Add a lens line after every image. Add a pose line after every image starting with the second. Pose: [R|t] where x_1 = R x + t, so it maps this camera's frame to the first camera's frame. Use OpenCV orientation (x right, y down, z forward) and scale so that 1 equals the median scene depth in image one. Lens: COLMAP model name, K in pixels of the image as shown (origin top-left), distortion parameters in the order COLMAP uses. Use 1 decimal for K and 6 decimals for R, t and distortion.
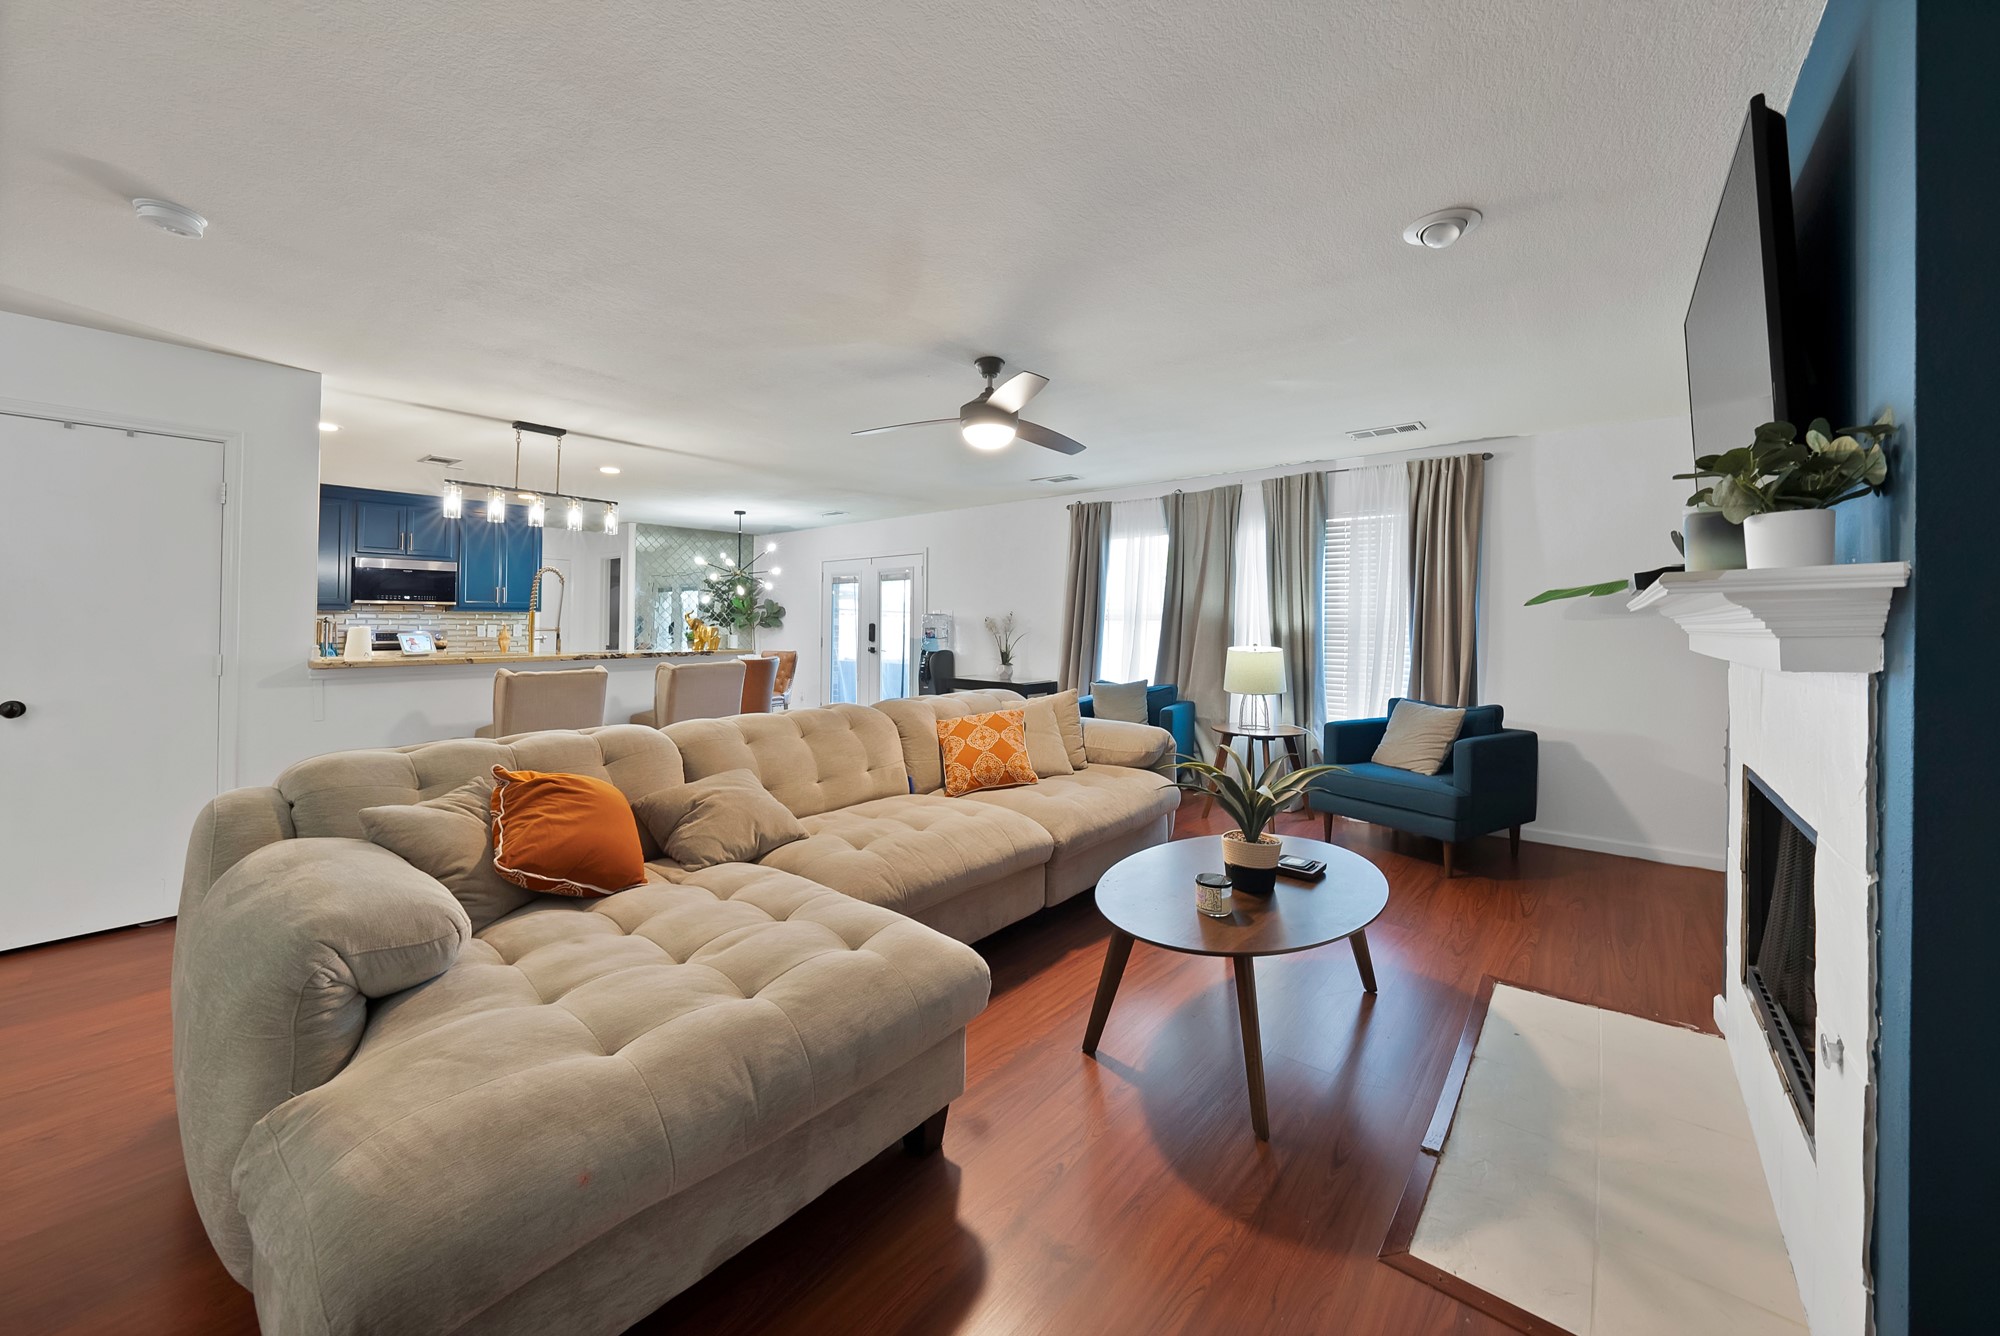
lens RADIAL K [[739.1, 0, 948.9], [0, 739.1, 619.4], [0, 0, 1]] dist [-0.000768, 0.006318]
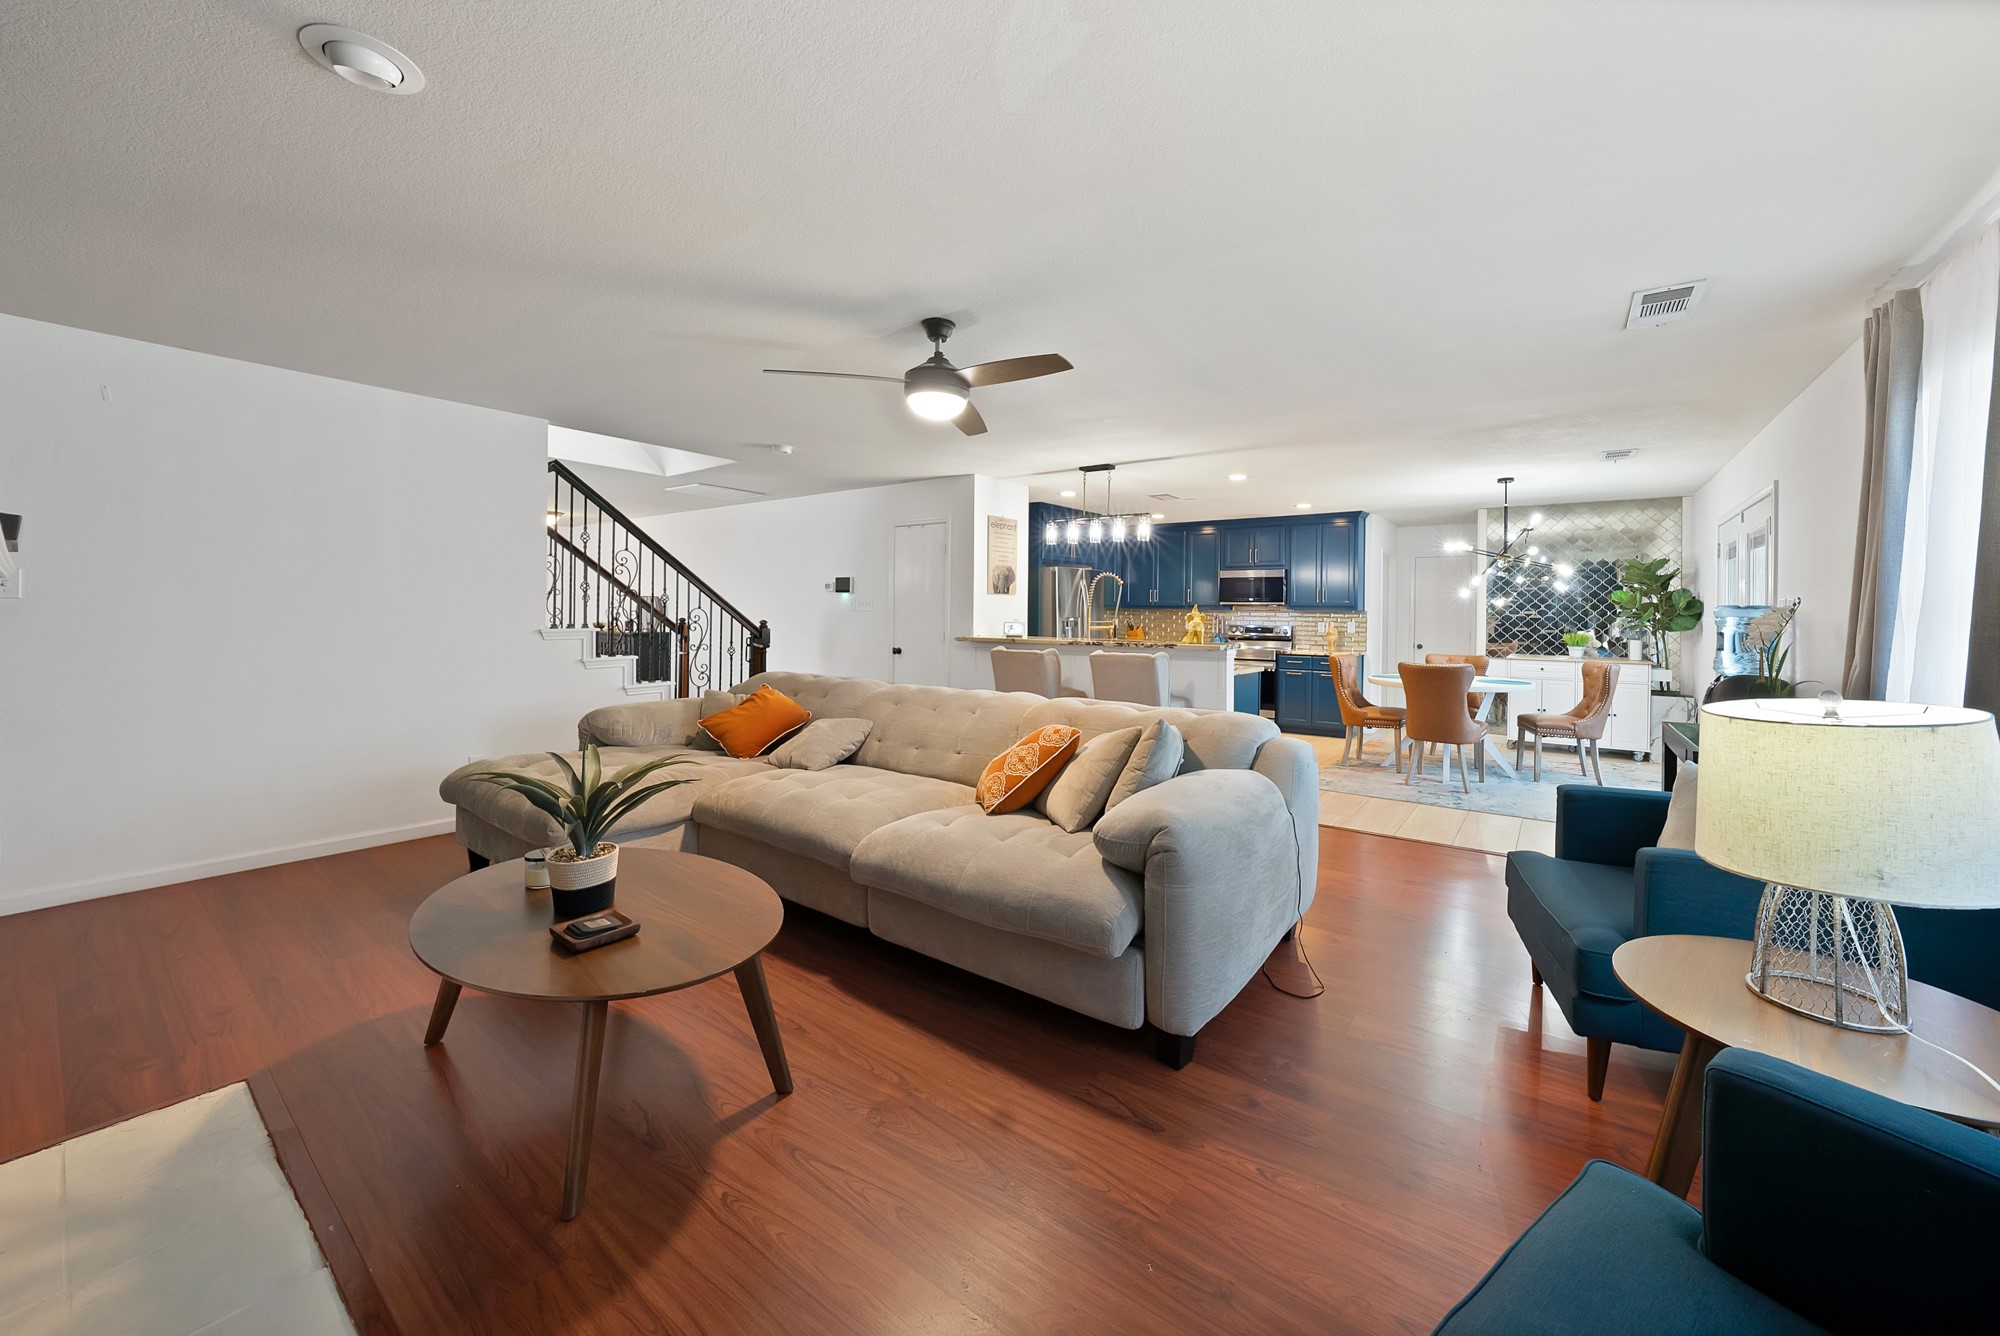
lens RADIAL K [[725.7, 0, 1069.2], [0, 725.7, 617.7], [0, 0, 1]] dist [-0.013678, 0.000091]
pose [[0.129019, -0.001628, -0.991641, 0.543530], [-0.006877, 0.999973, -0.002537, 0.008046], [0.991618, 0.007147, 0.129004, 0.606638]]
